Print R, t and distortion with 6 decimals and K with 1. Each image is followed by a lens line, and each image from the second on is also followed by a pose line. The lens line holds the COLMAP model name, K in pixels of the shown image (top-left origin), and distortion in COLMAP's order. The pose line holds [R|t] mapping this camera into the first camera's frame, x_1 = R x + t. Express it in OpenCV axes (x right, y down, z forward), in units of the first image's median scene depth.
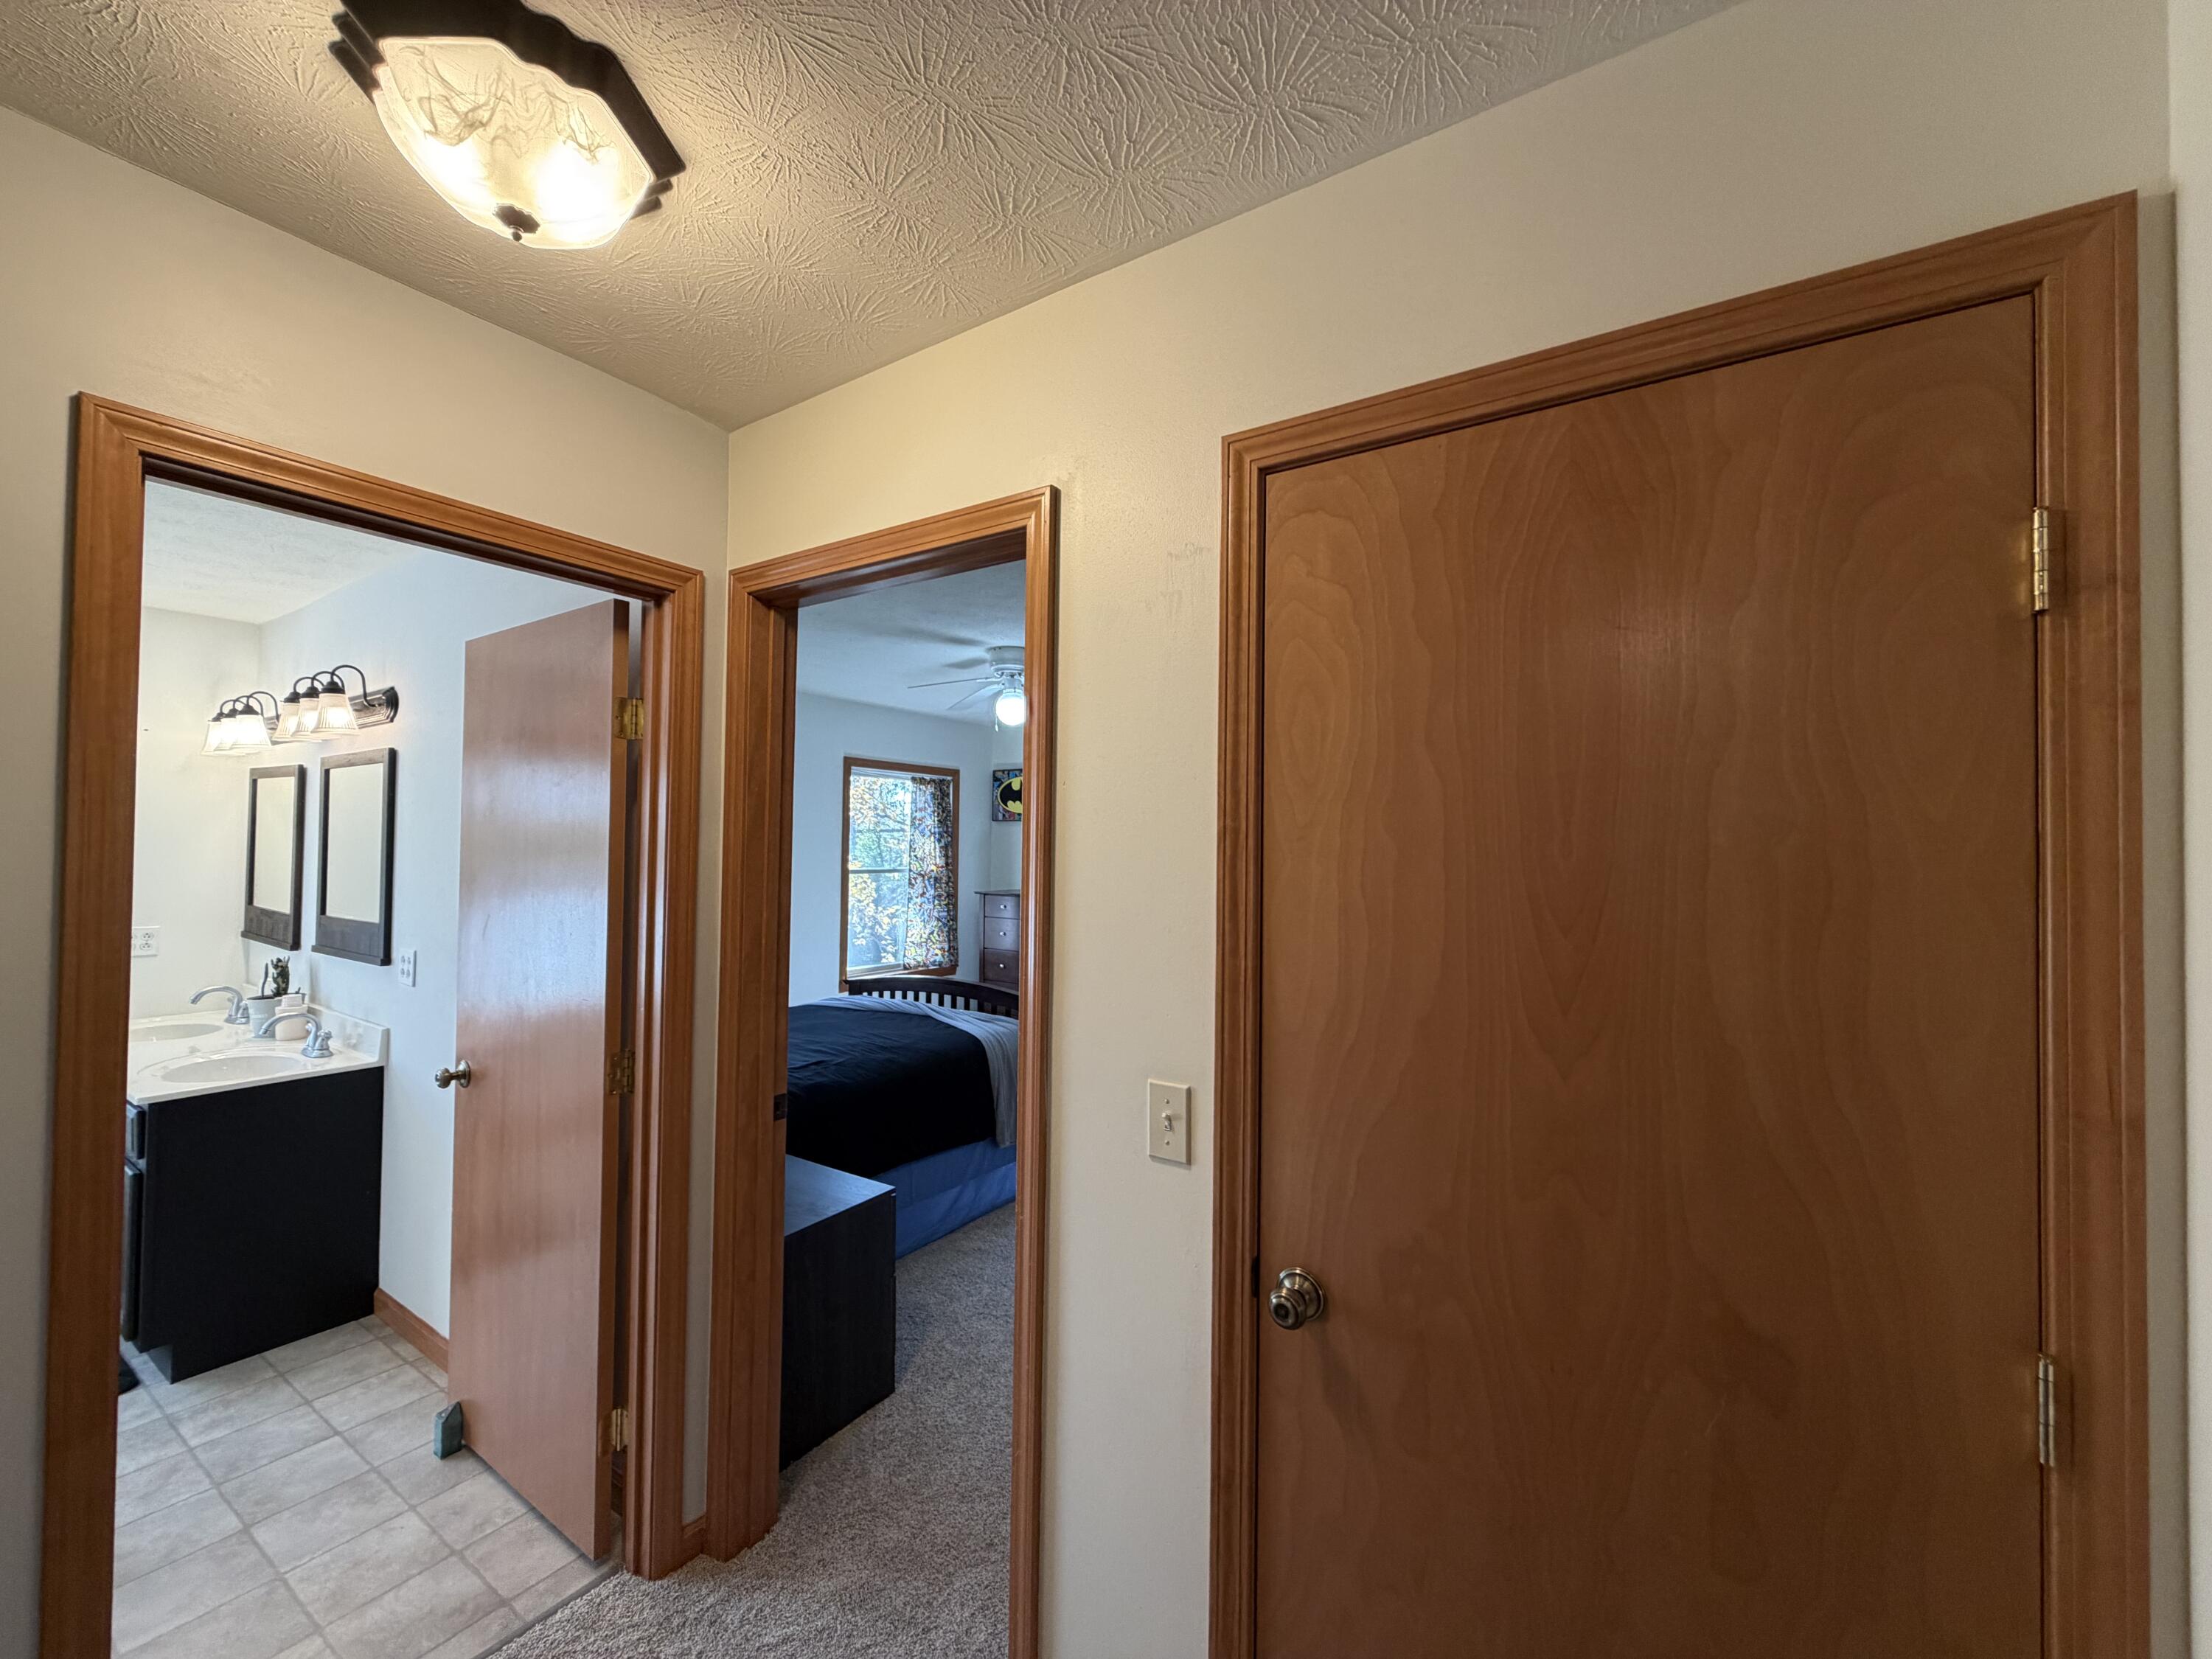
lens RADIAL K [[878.8, 0, 1103.2], [0, 878.8, 825.1], [0, 0, 1]] dist [-0.002840, 0.000116]
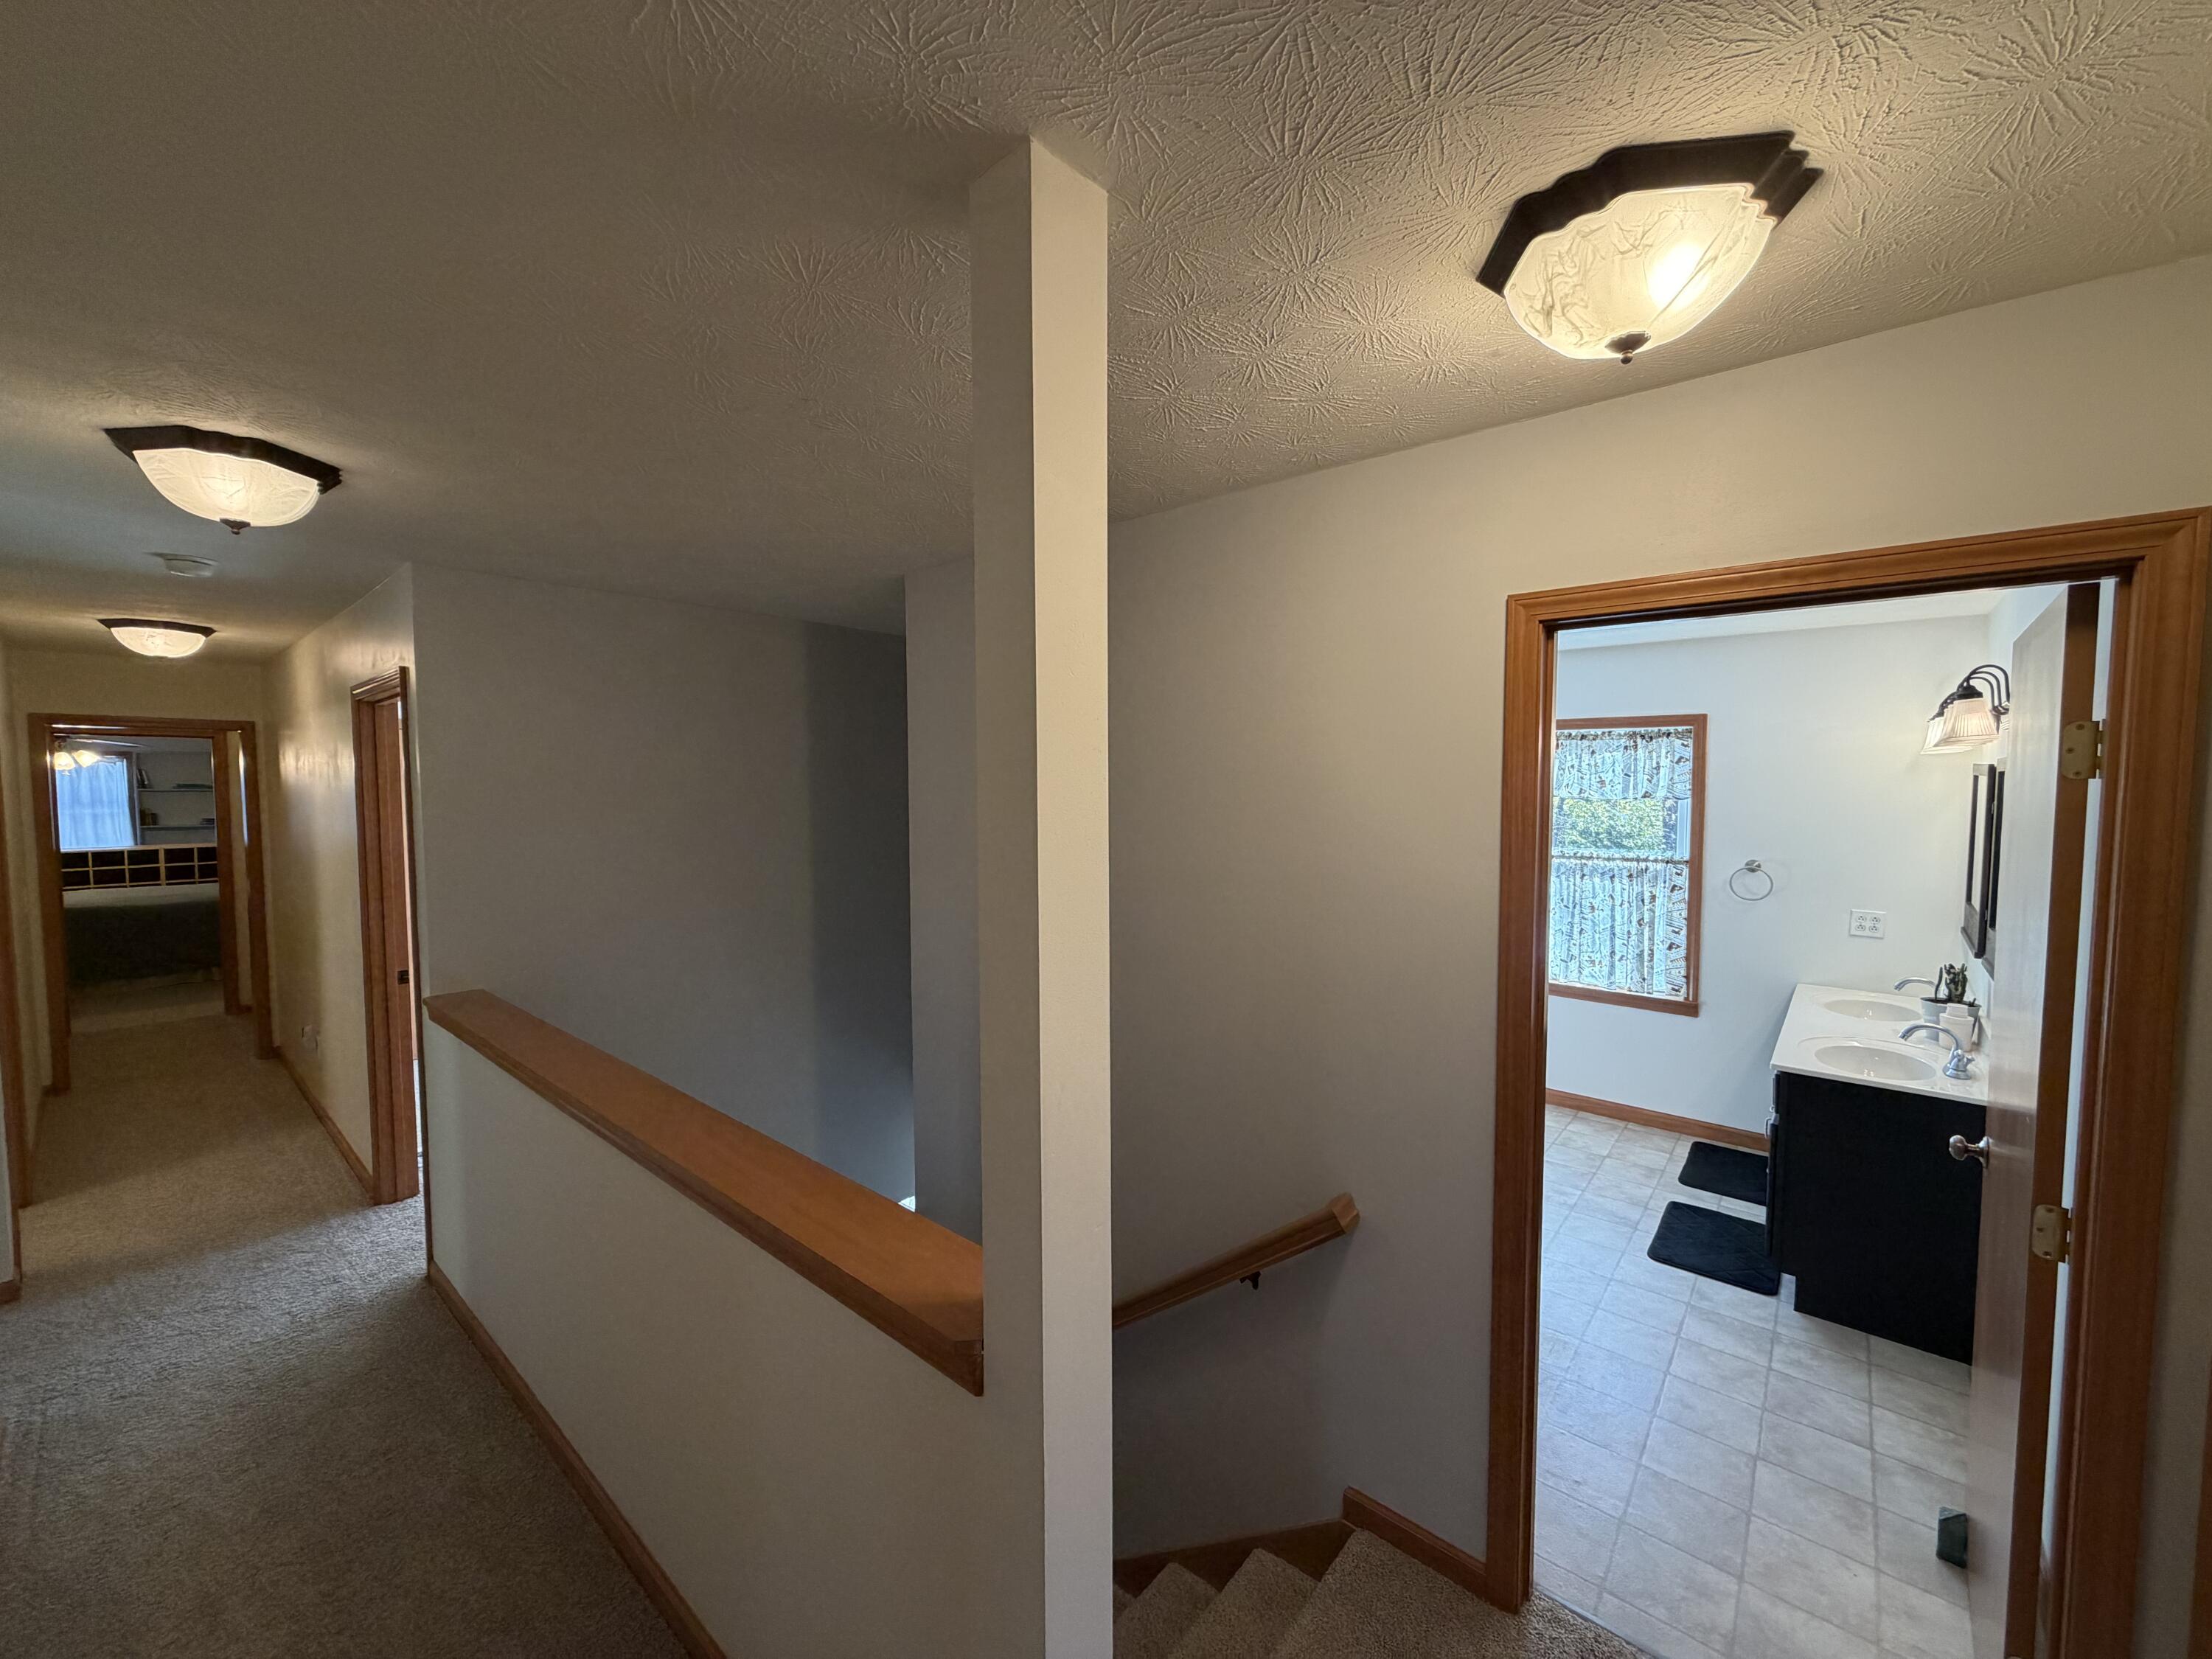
lens RADIAL K [[878.8, 0, 1098.4], [0, 878.8, 828.4], [0, 0, 1]] dist [-0.002840, 0.000116]
pose [[-0.128923, 0.044199, -0.990669, 0.224929], [0.020634, 0.998909, 0.041882, -0.090662], [0.991440, -0.015042, -0.129694, 0.256358]]
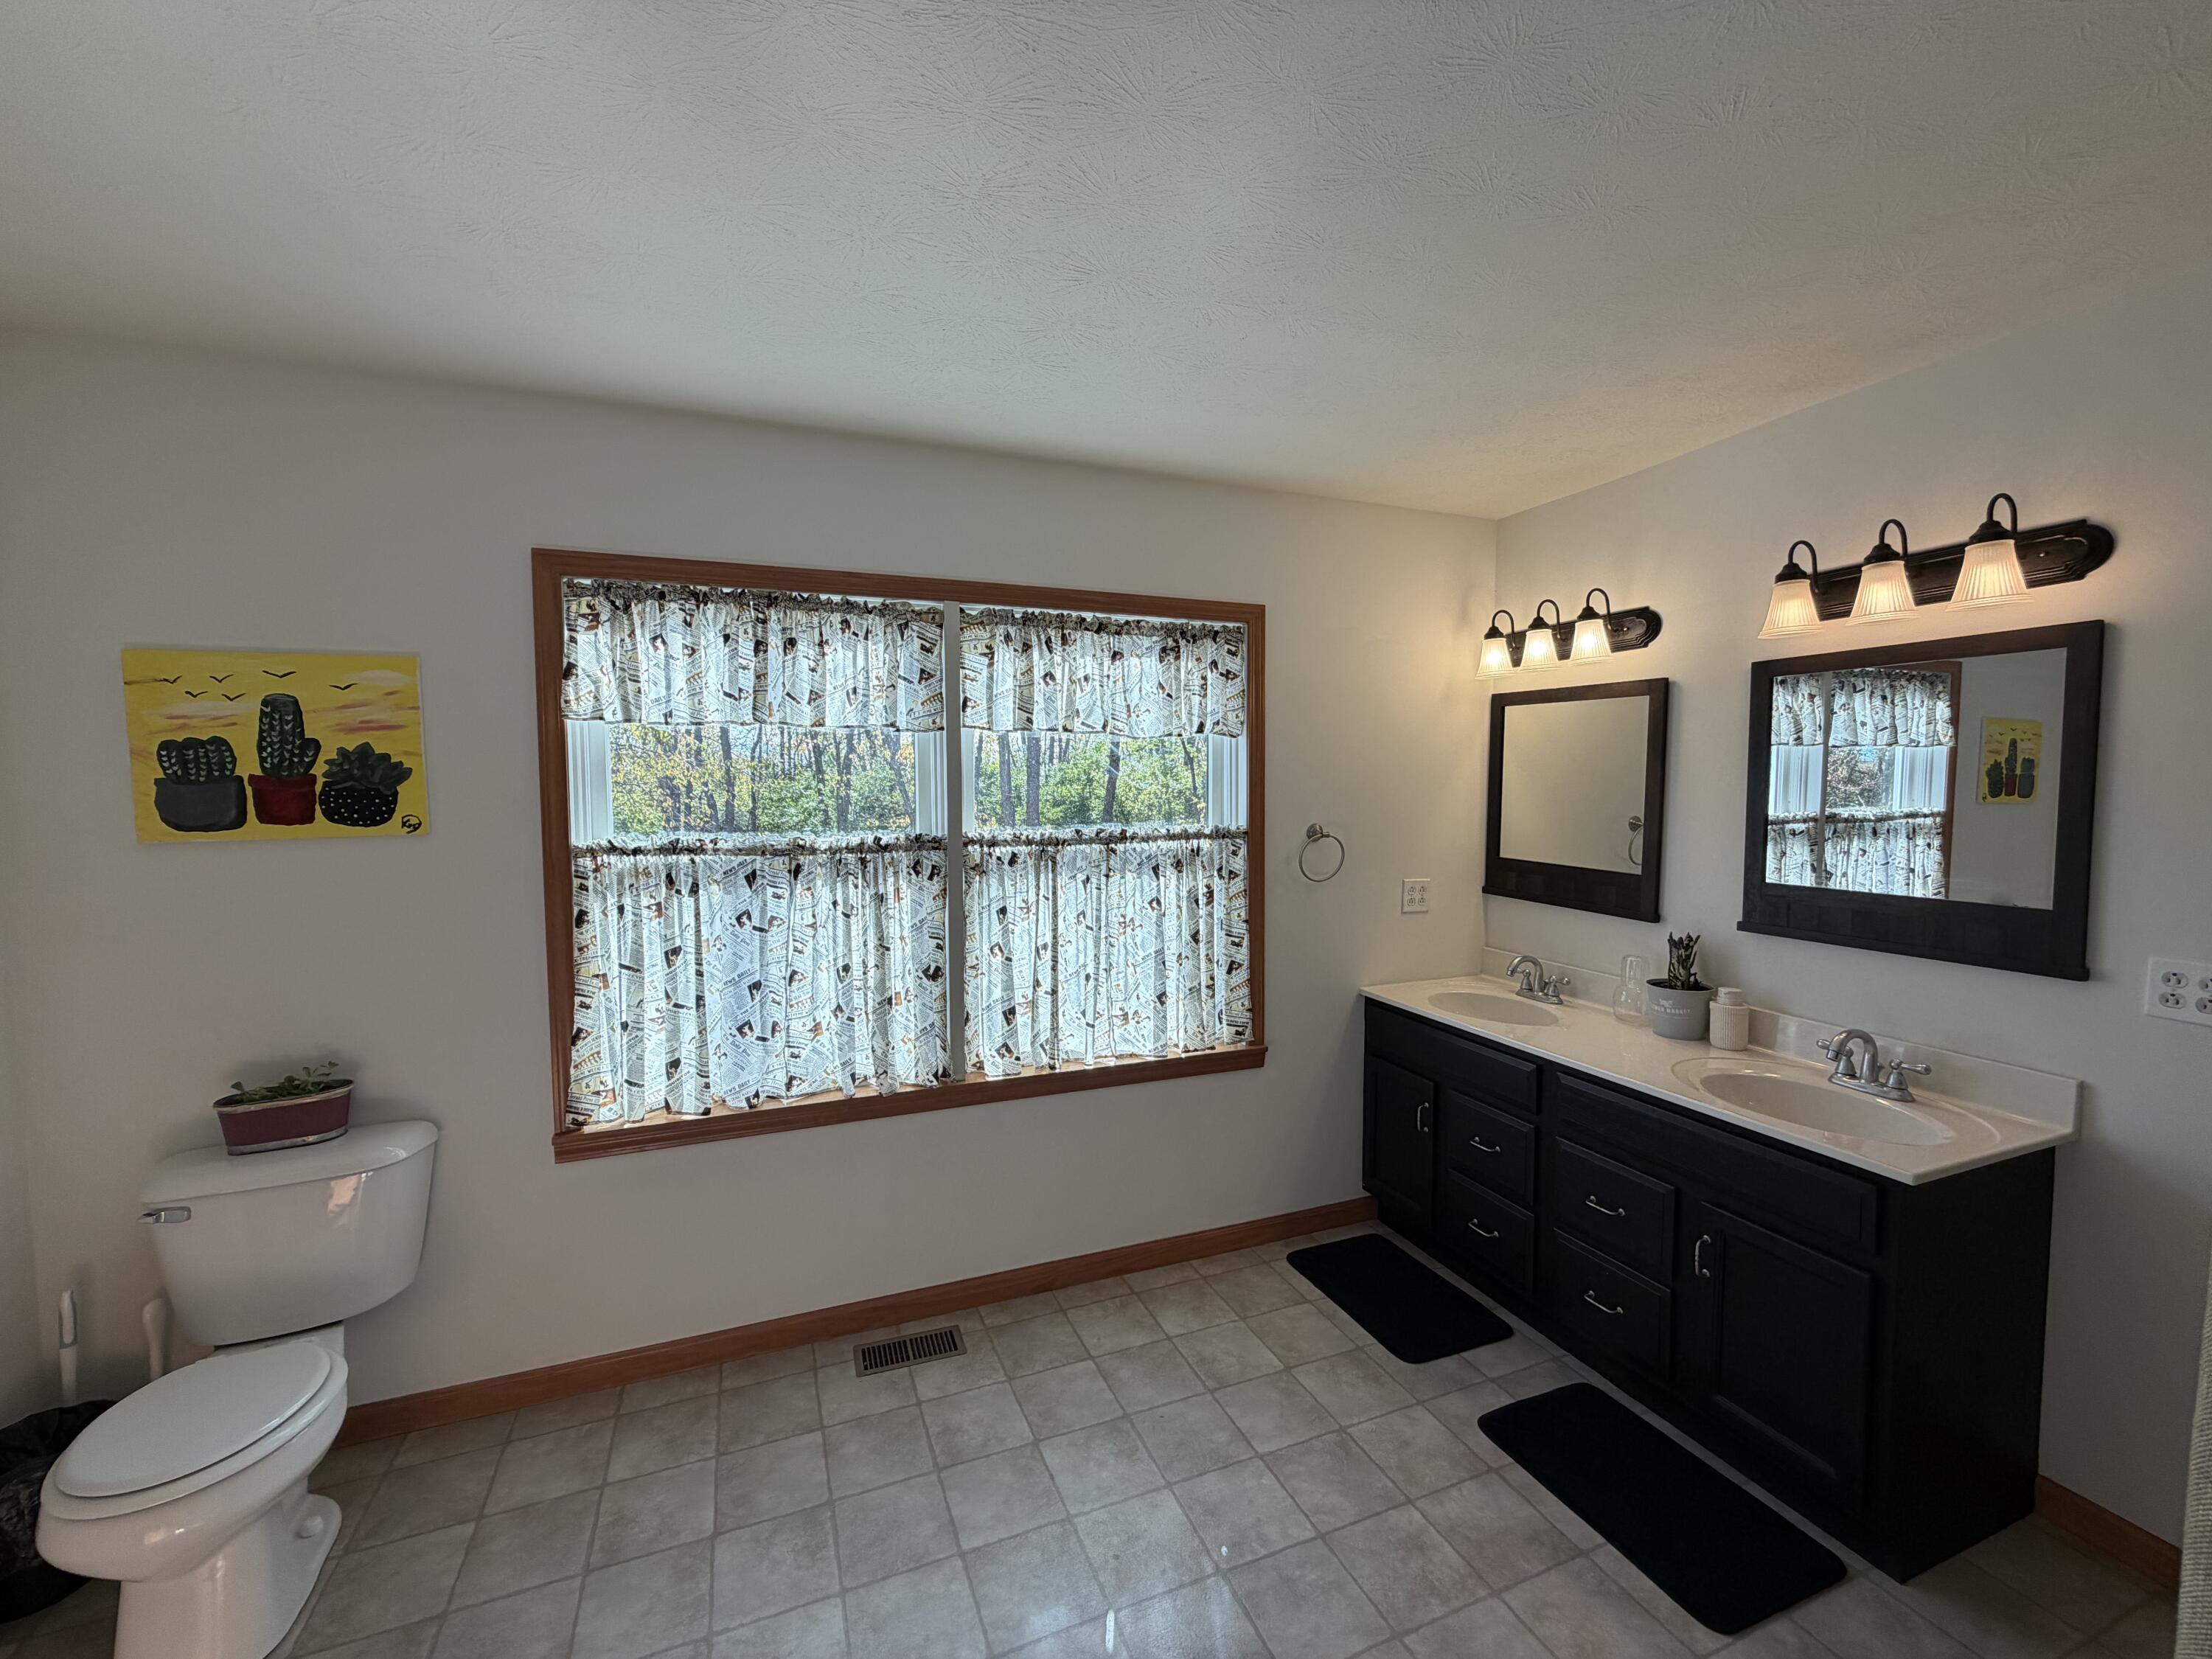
lens RADIAL K [[878.8, 0, 1098.8], [0, 878.8, 828.3], [0, 0, 1]] dist [-0.002840, 0.000116]
pose [[0.815677, 0.014539, -0.578325, -1.333424], [0.026748, 0.997667, 0.062806, 0.000444], [0.577889, -0.066698, 0.813385, 0.147211]]
